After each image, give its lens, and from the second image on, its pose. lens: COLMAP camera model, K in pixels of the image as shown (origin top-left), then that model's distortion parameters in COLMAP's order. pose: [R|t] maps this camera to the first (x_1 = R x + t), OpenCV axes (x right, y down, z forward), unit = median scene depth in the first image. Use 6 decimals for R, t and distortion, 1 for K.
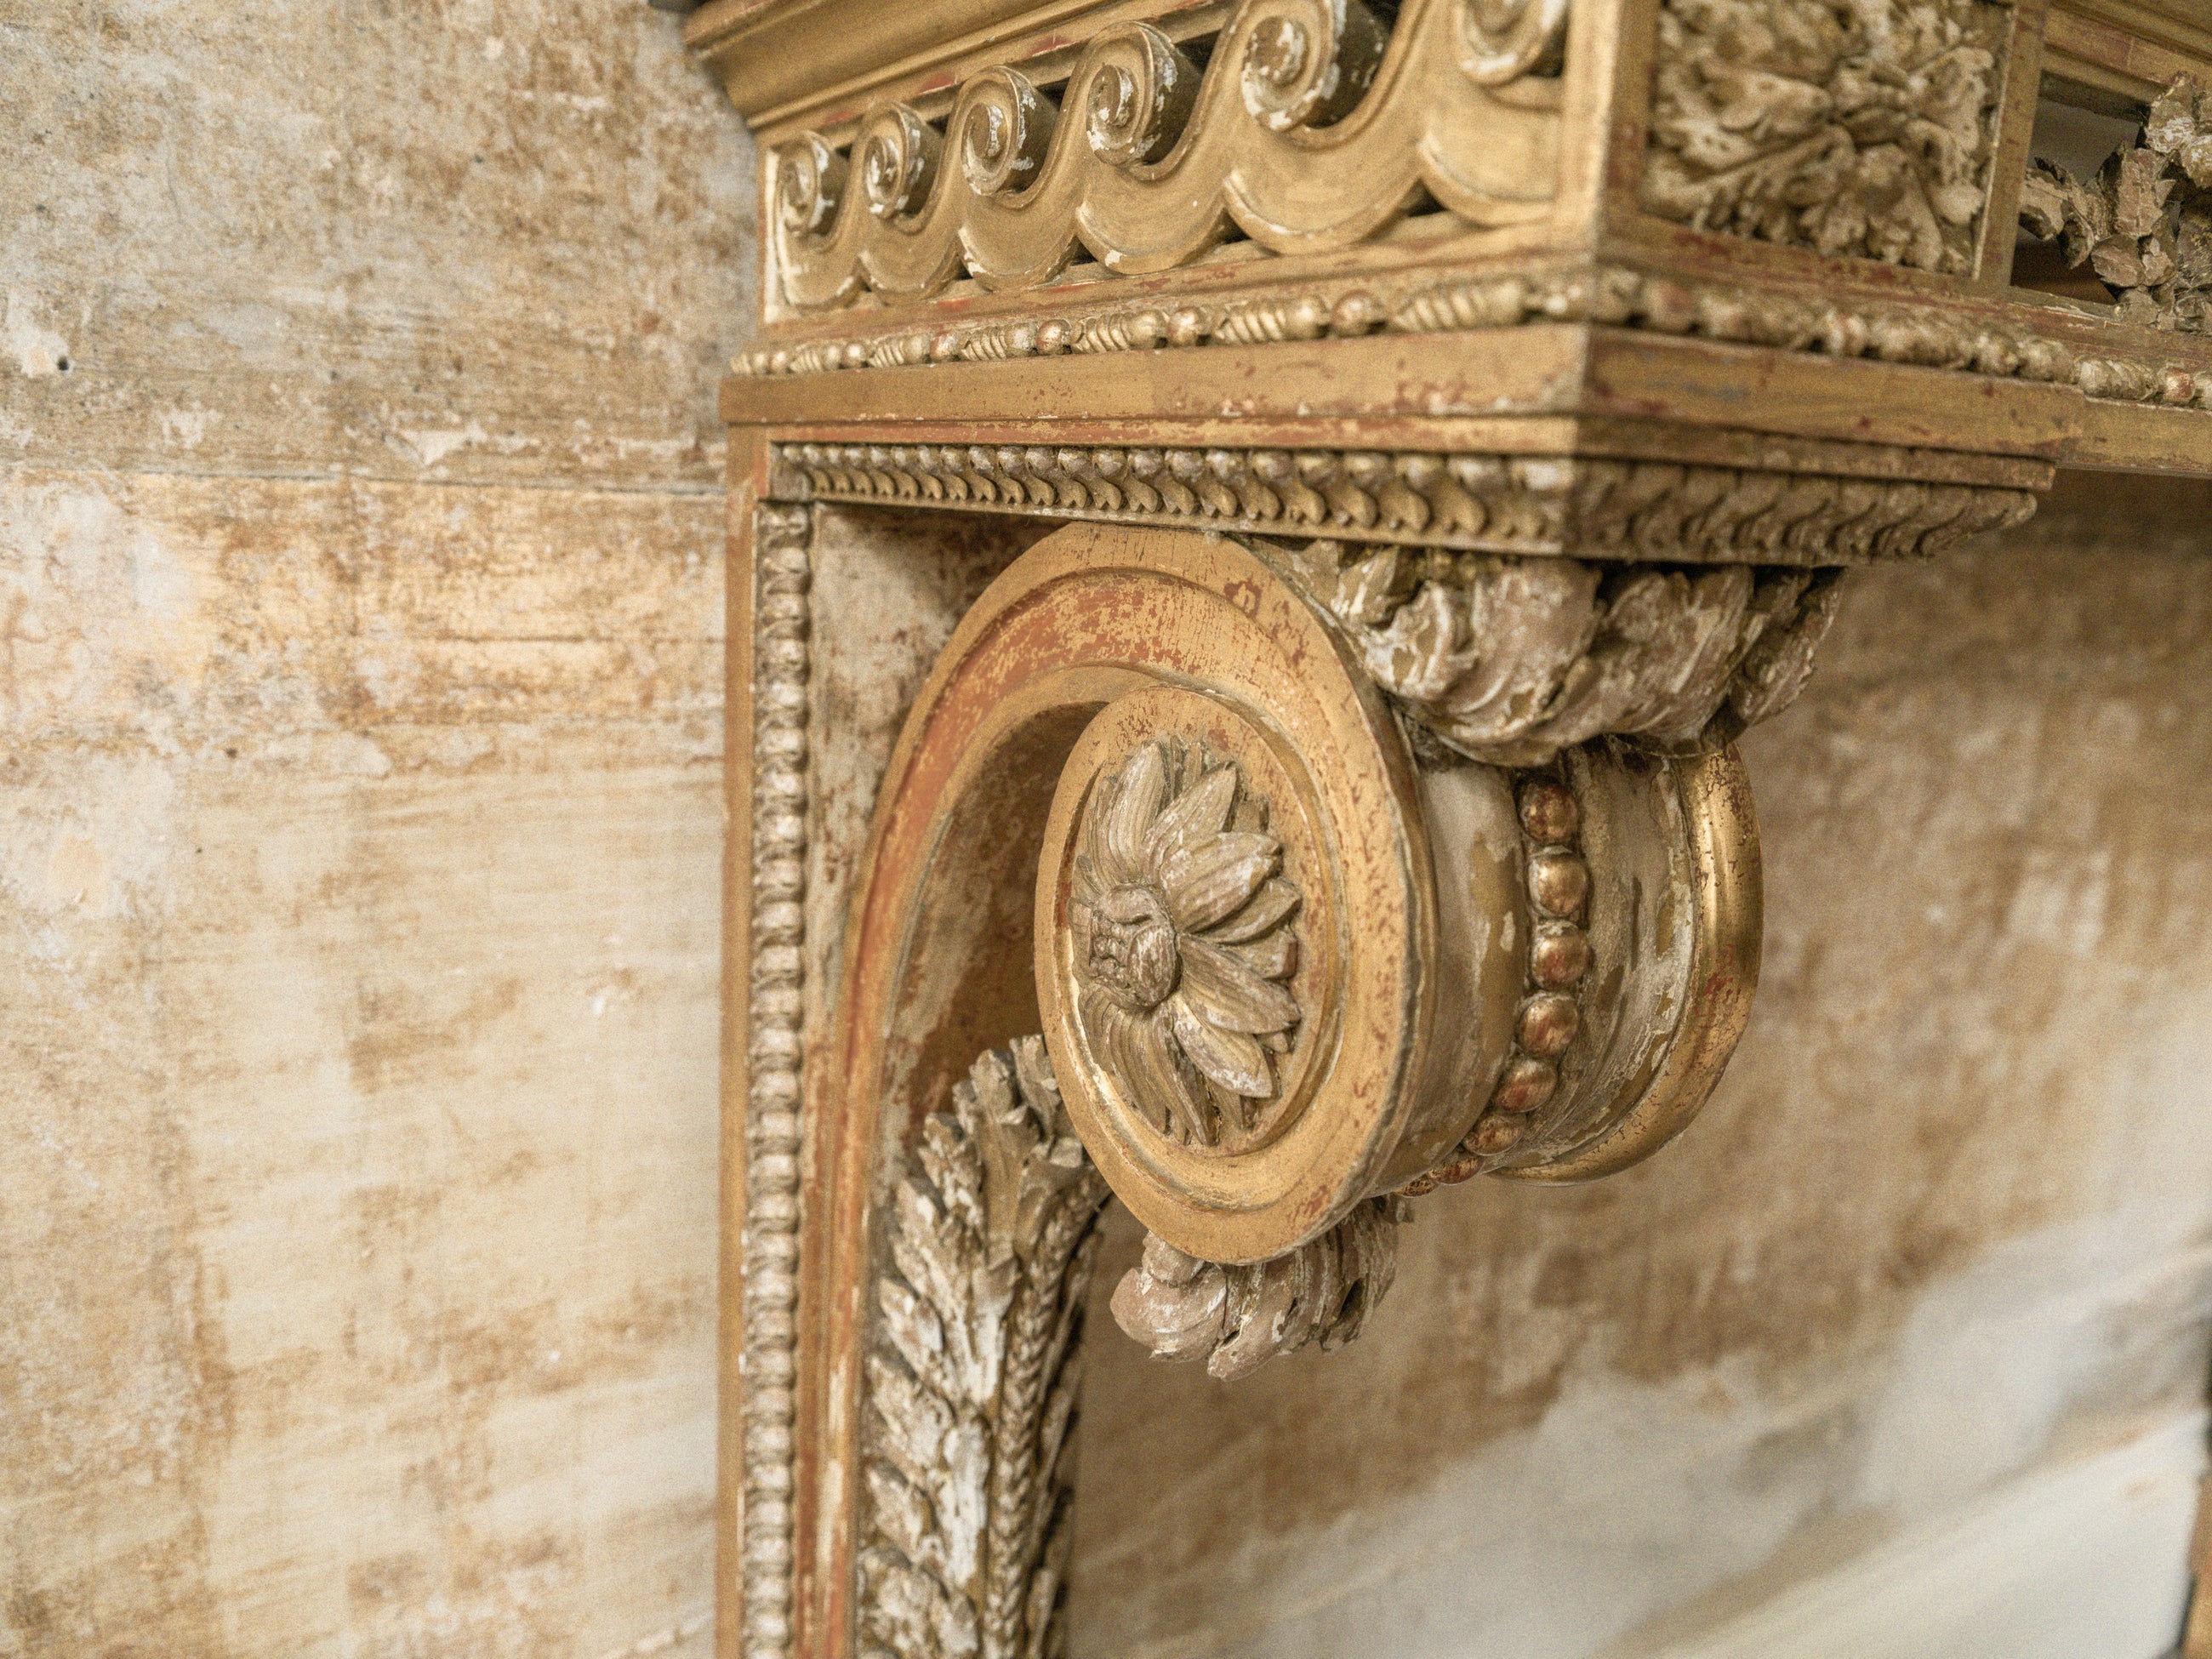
lens RADIAL K [[1775.8, 0, 1101.5], [0, 1775.8, 826.6], [0, 0, 1]] dist [-0.014294, 0.020809]
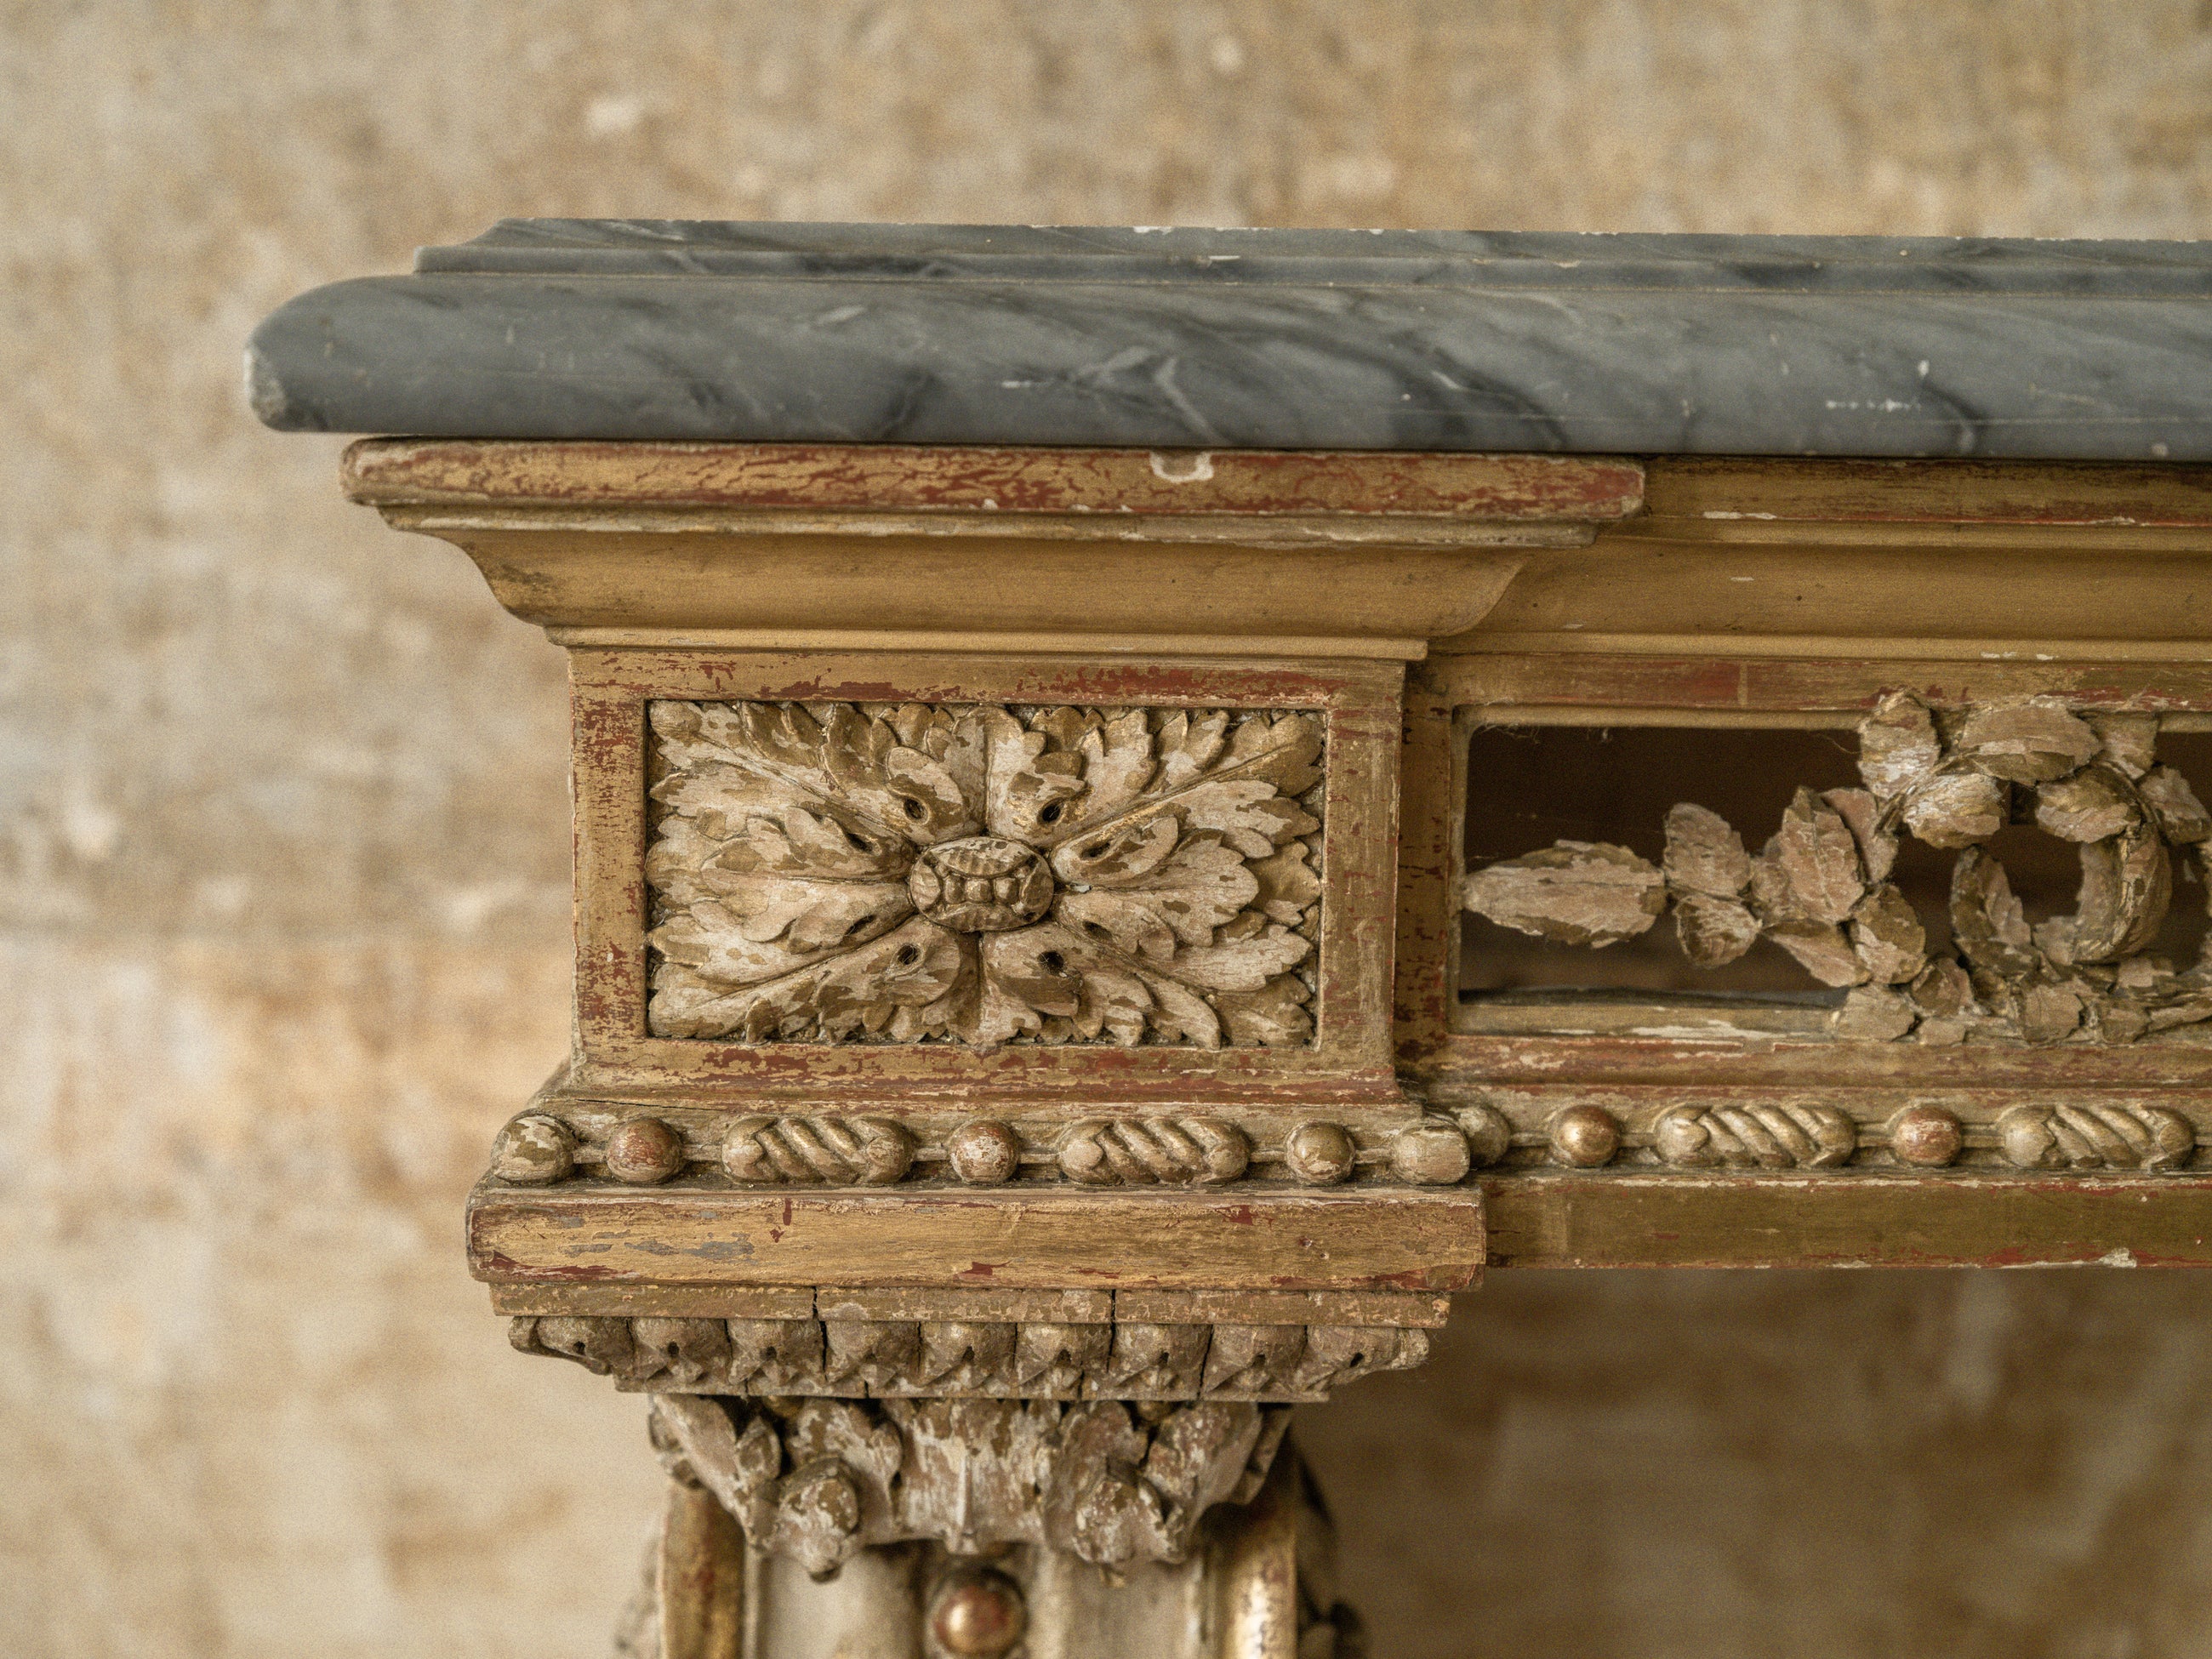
lens RADIAL K [[2747.7, 0, 1124.5], [0, 2747.7, 817.3], [0, 0, 1]] dist [-0.009798, 0.000000]
pose [[0.846494, 0.039899, -0.530901, 0.575365], [-0.076086, 0.996018, -0.046461, -0.191004], [0.526934, 0.079723, 0.846159, -0.023742]]
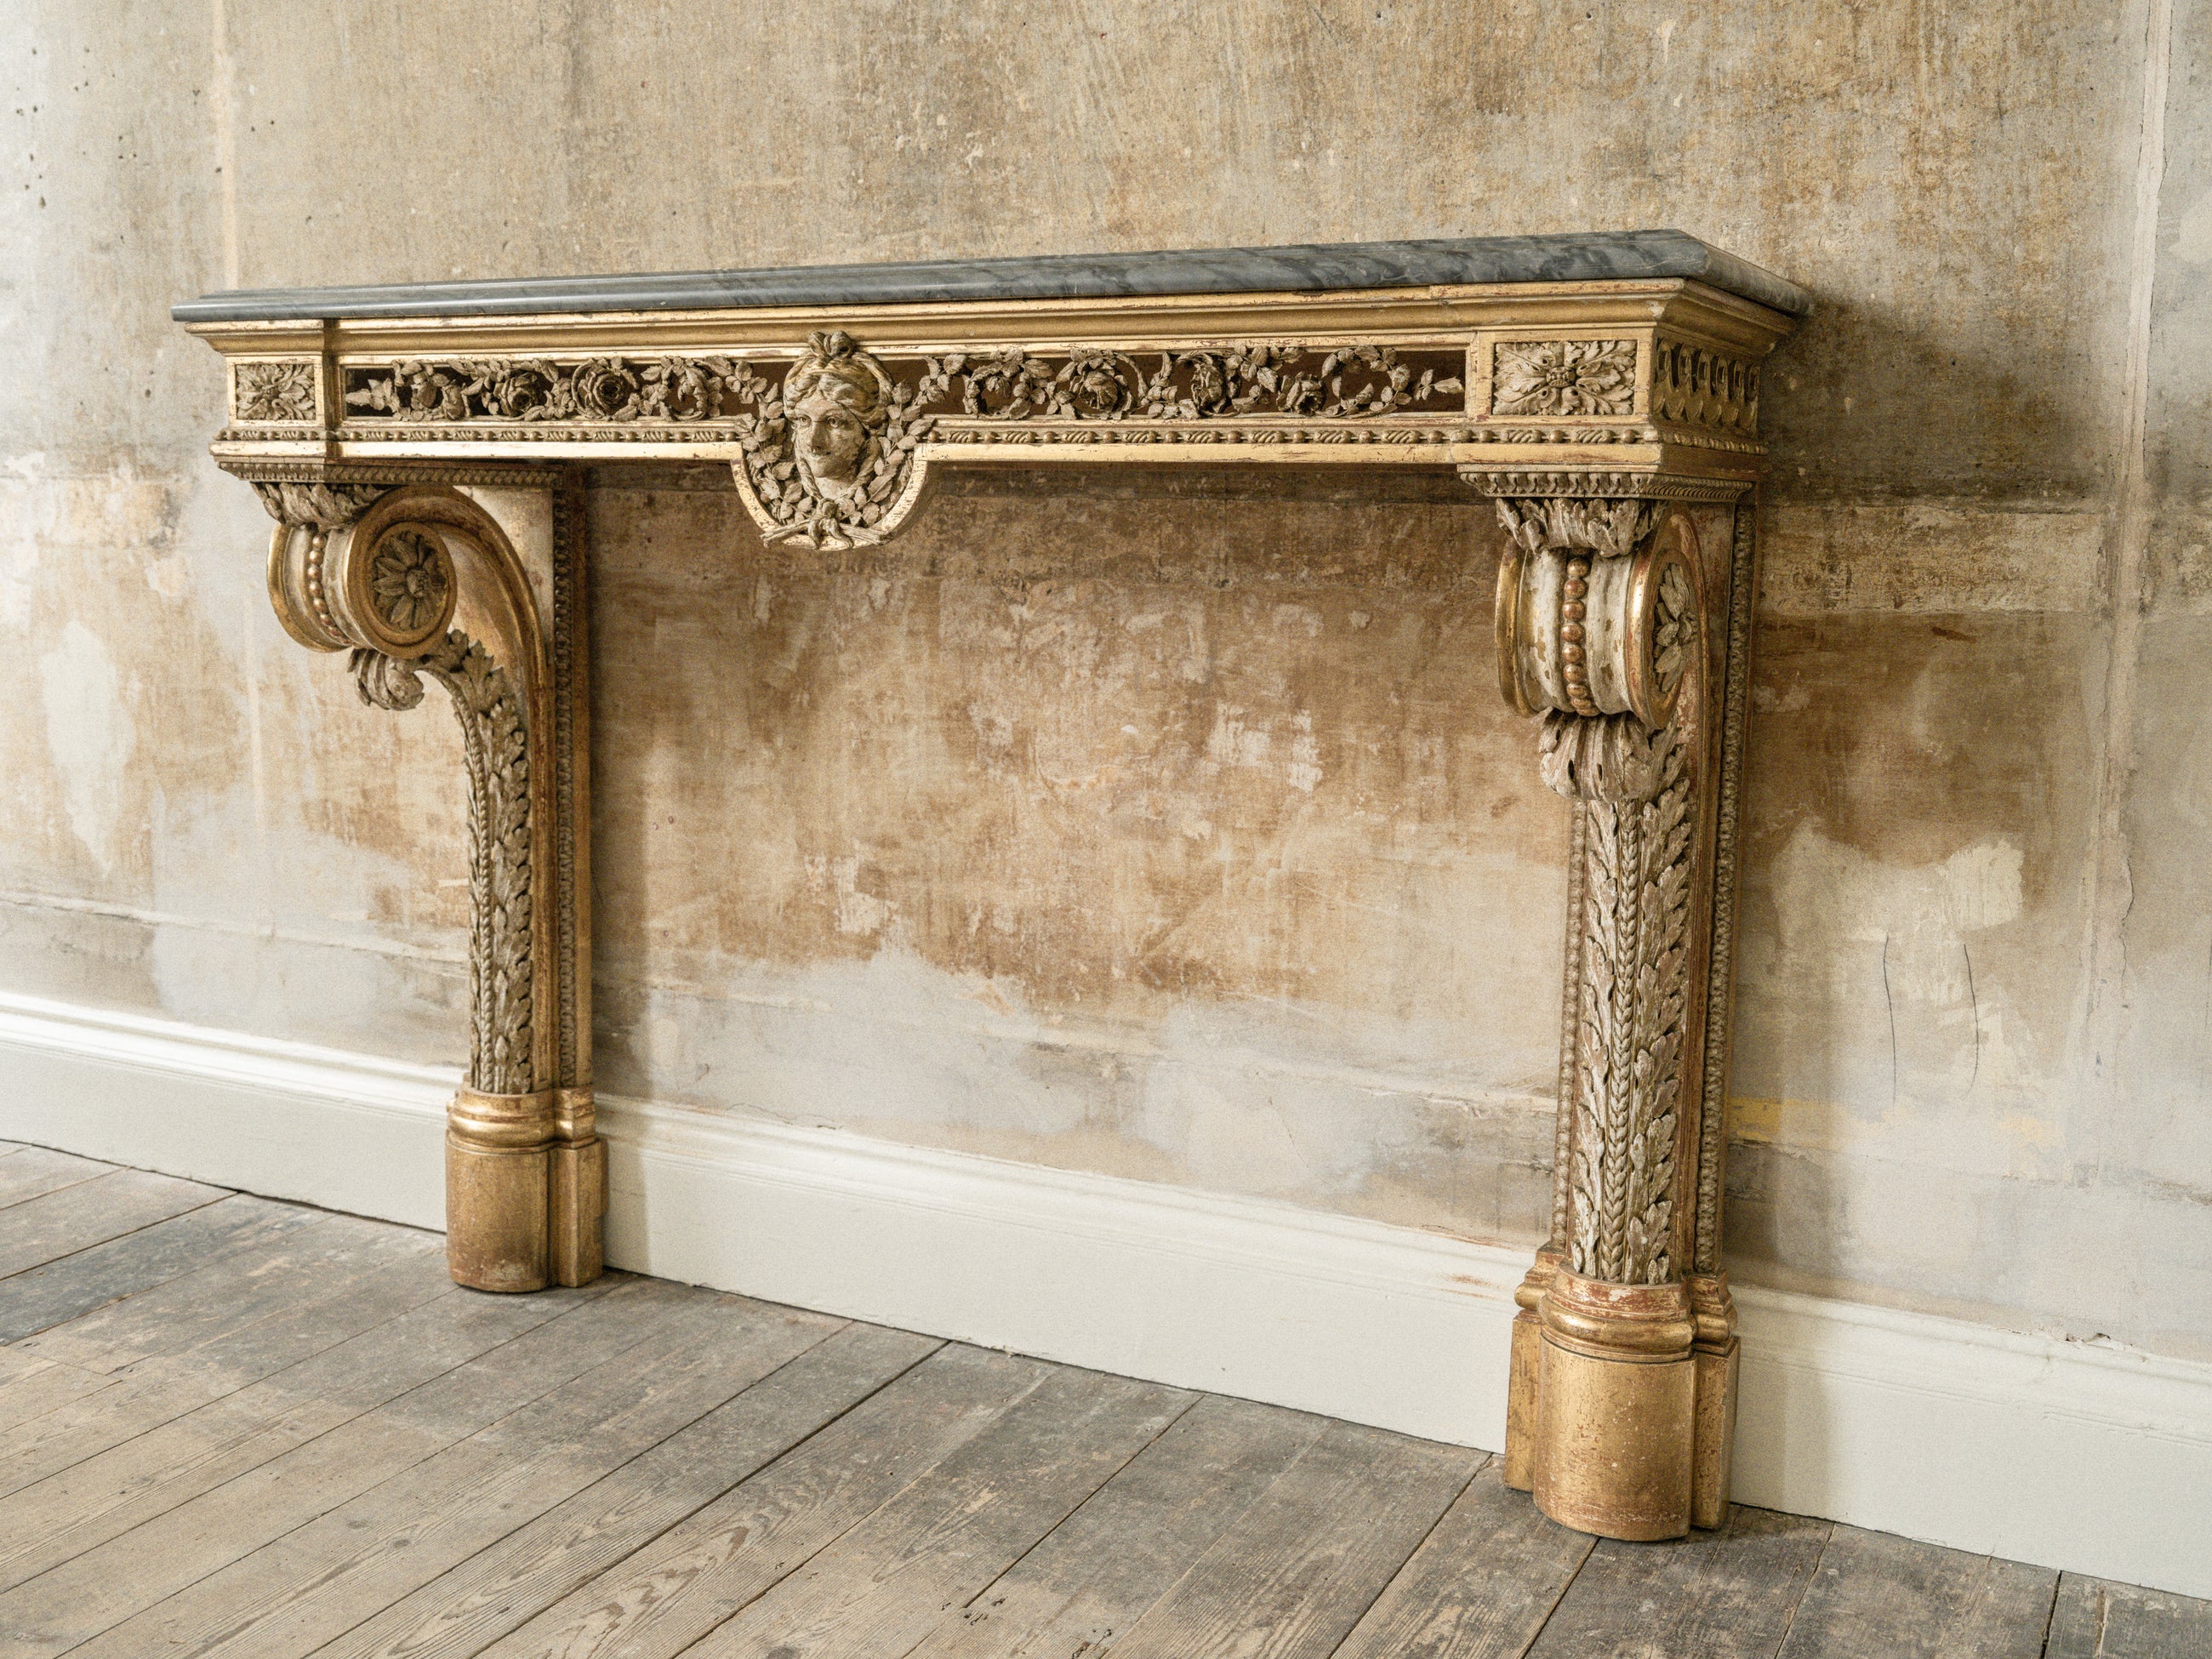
lens RADIAL K [[2285.4, 0, 1097.9], [0, 2285.4, 821.1], [0, 0, 1]] dist [0.014472, 0.000000]
pose [[0.495241, 0.080002, -0.865064, 3.752989], [-0.156428, 0.987688, 0.001789, 0.220312], [0.854556, 0.134434, 0.501658, -0.068063]]
